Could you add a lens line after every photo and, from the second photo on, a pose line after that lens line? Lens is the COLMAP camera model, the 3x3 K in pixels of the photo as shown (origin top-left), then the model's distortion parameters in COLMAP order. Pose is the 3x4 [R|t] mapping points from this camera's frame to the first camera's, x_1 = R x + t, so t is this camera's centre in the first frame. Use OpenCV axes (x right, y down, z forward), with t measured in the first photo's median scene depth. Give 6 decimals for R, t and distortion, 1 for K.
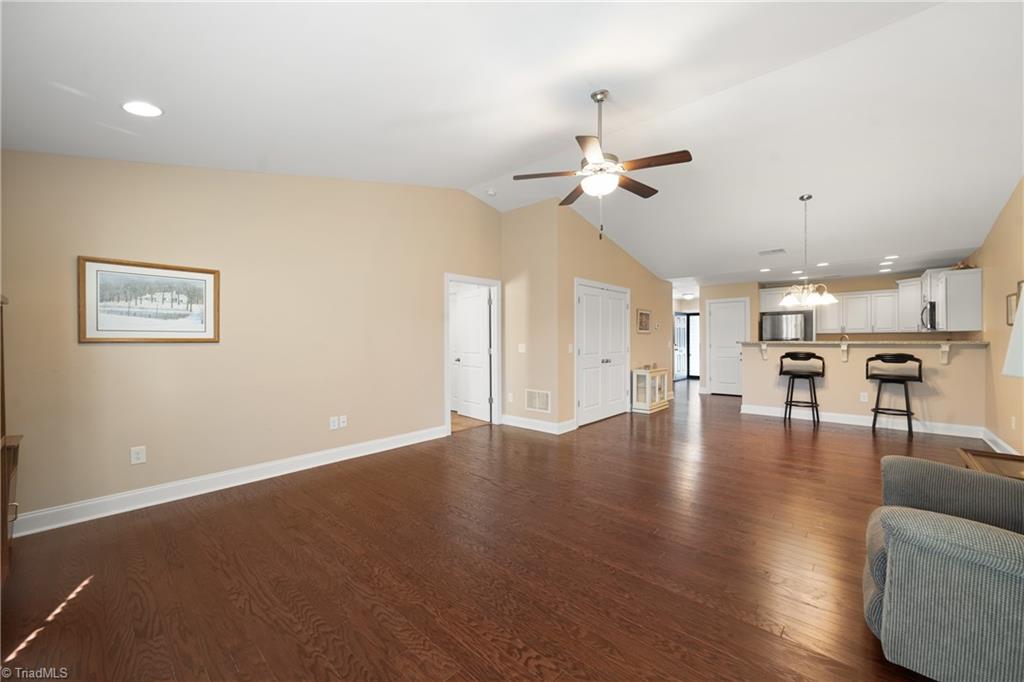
lens RADIAL K [[394.5, 0, 517.0], [0, 394.5, 343.4], [0, 0, 1]] dist [-0.014027, 0.000519]
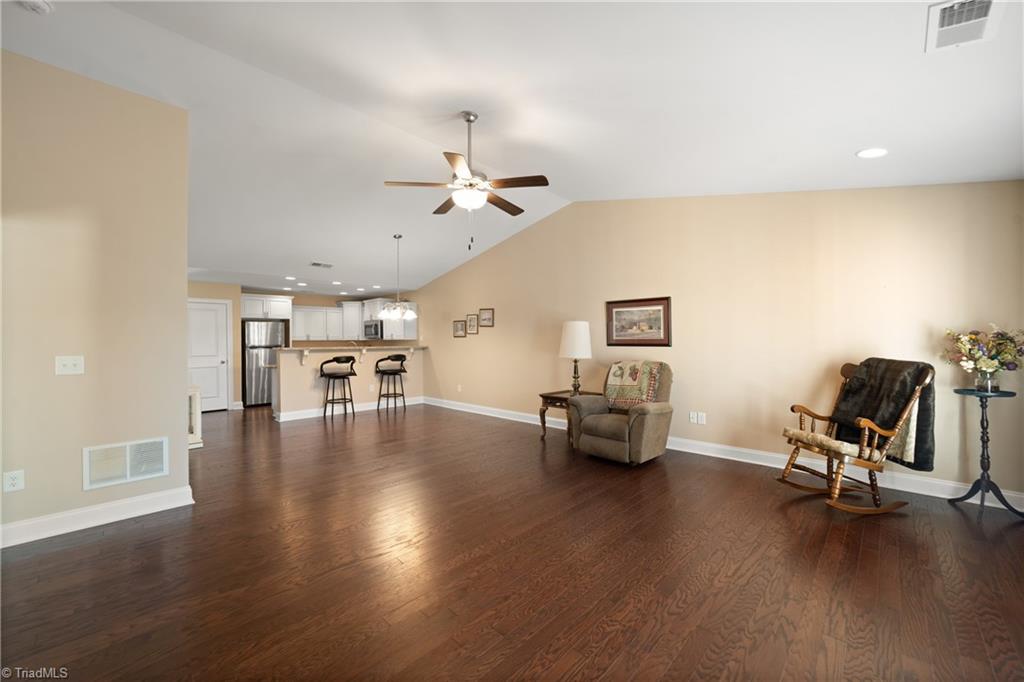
lens RADIAL K [[394.5, 0, 521.4], [0, 394.5, 342.7], [0, 0, 1]] dist [-0.014027, 0.000519]
pose [[0.019000, 0.005220, 0.999806, -0.518581], [0.017498, 0.999831, -0.005552, -0.002997], [-0.999666, 0.017600, 0.018906, 0.514640]]
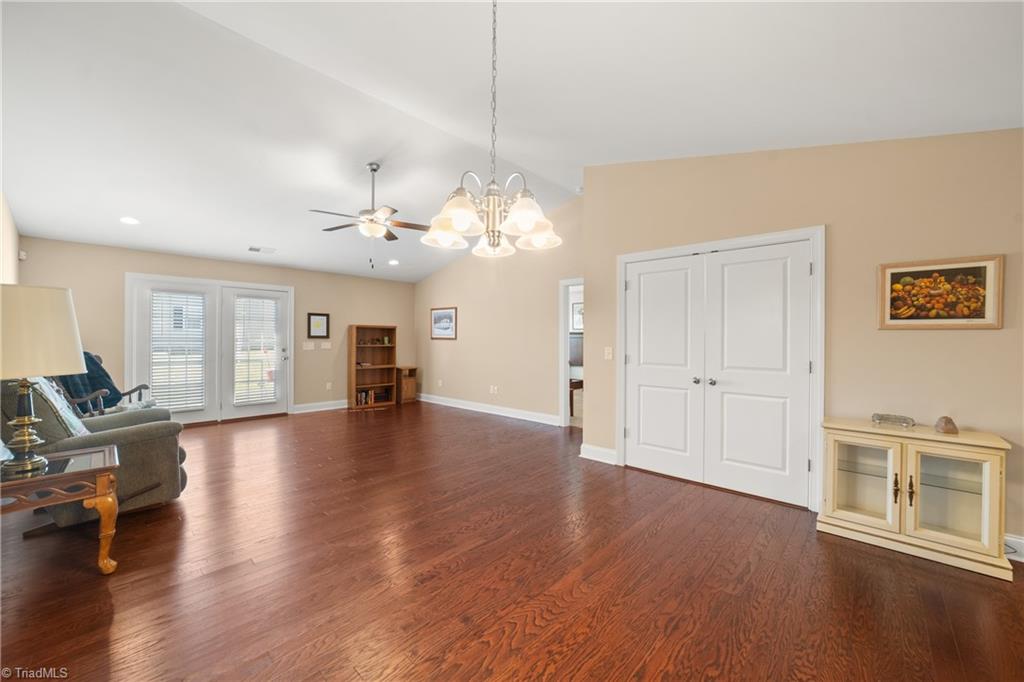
lens RADIAL K [[394.5, 0, 518.4], [0, 394.5, 339.7], [0, 0, 1]] dist [-0.014027, 0.000519]
pose [[-0.004157, 0.008148, -0.999958, 0.994966], [-0.016220, 0.999835, 0.008215, -0.018177], [0.999860, 0.016254, -0.004024, 0.938000]]
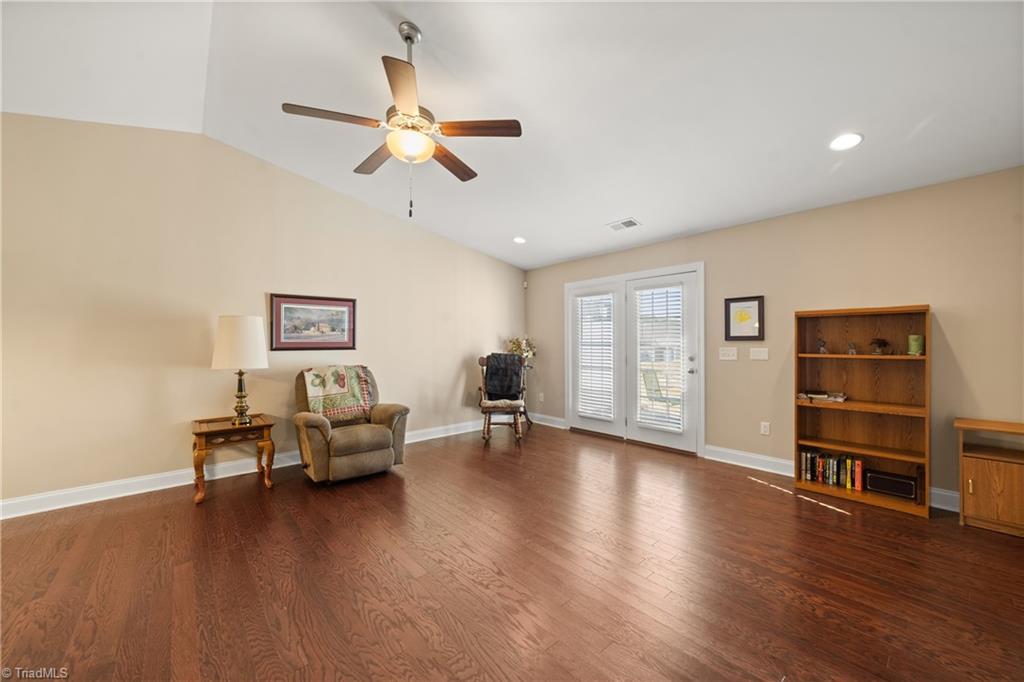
lens RADIAL K [[394.5, 0, 518.3], [0, 394.5, 343.2], [0, 0, 1]] dist [-0.014027, 0.000519]
pose [[-0.993768, 0.016229, 0.110282, -0.045486], [0.017886, 0.999741, 0.014057, -0.014315], [-0.110025, 0.015942, -0.993801, 1.071679]]
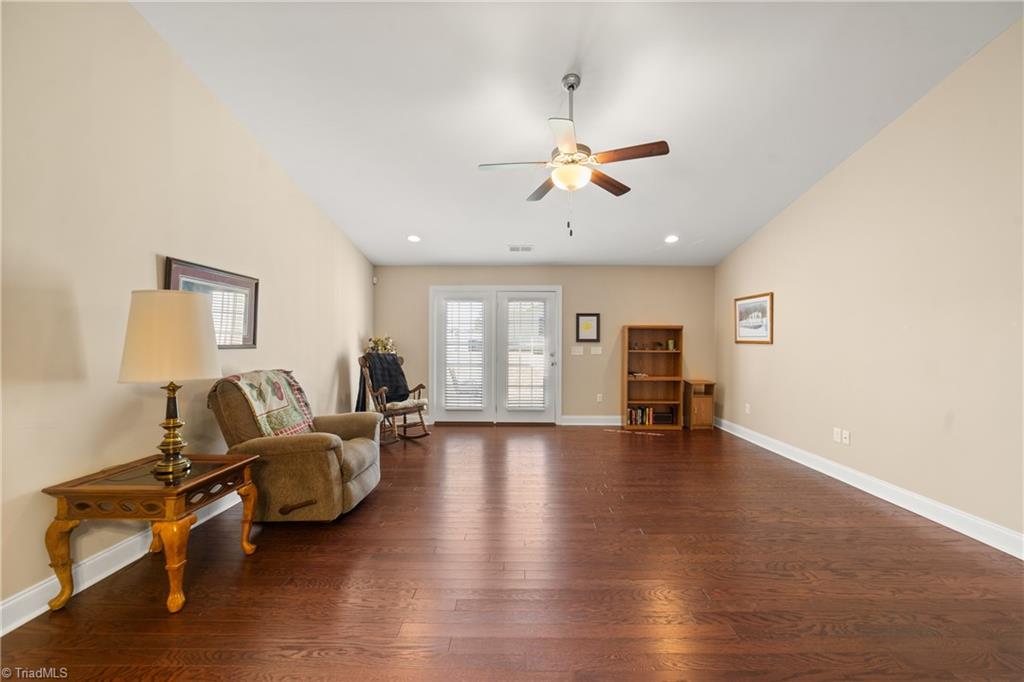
lens RADIAL K [[394.5, 0, 520.6], [0, 394.5, 342.6], [0, 0, 1]] dist [-0.014027, 0.000519]
pose [[-0.739677, 0.006278, -0.672933, 0.570338], [-0.006104, 0.999853, 0.016038, -0.016882], [0.672935, 0.015970, -0.739530, 0.985865]]
